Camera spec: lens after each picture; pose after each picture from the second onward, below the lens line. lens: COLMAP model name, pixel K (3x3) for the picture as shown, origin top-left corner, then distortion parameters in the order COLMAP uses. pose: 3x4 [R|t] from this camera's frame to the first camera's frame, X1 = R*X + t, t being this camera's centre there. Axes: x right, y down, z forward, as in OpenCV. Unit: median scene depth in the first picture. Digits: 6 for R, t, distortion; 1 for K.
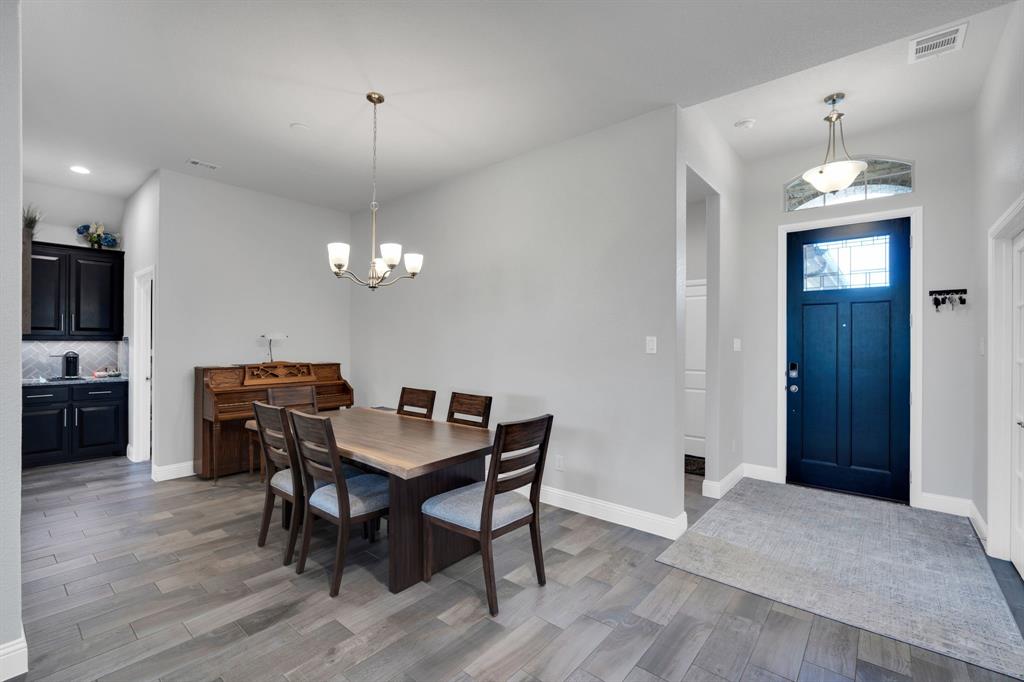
lens RADIAL K [[458.2, 0, 511.3], [0, 458.2, 339.1], [0, 0, 1]] dist [-0.002328, -0.000679]
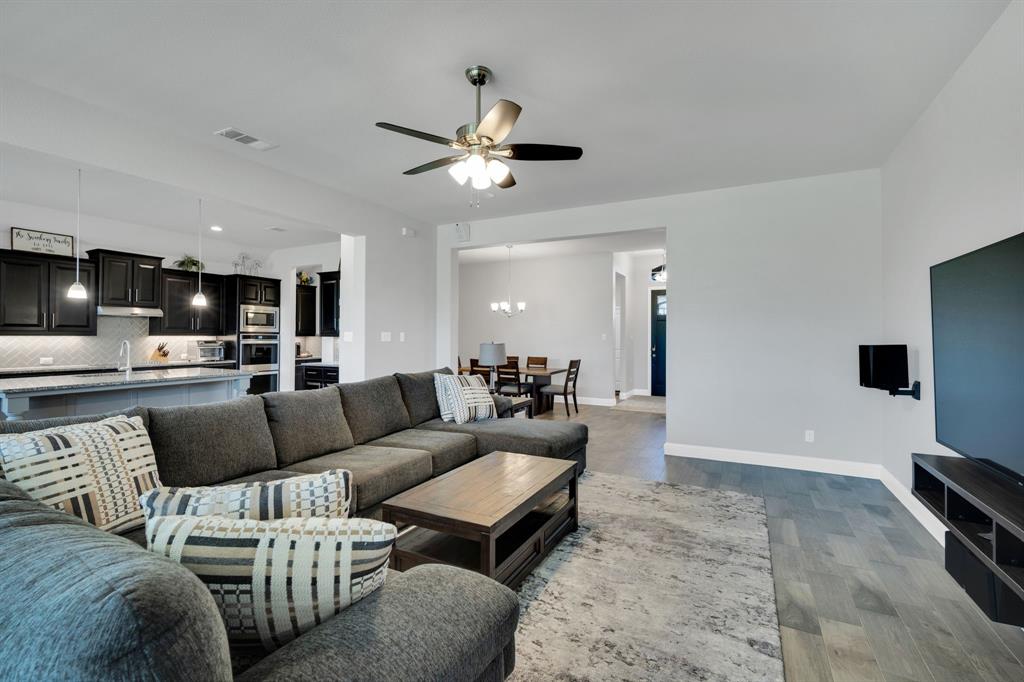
lens RADIAL K [[458.2, 0, 511.3], [0, 458.2, 339.1], [0, 0, 1]] dist [-0.002328, -0.000679]
pose [[0.976339, -0.004422, 0.216201, -0.727436], [0.001709, 0.999917, 0.012737, -0.010624], [-0.216239, -0.012066, 0.976266, -1.361555]]
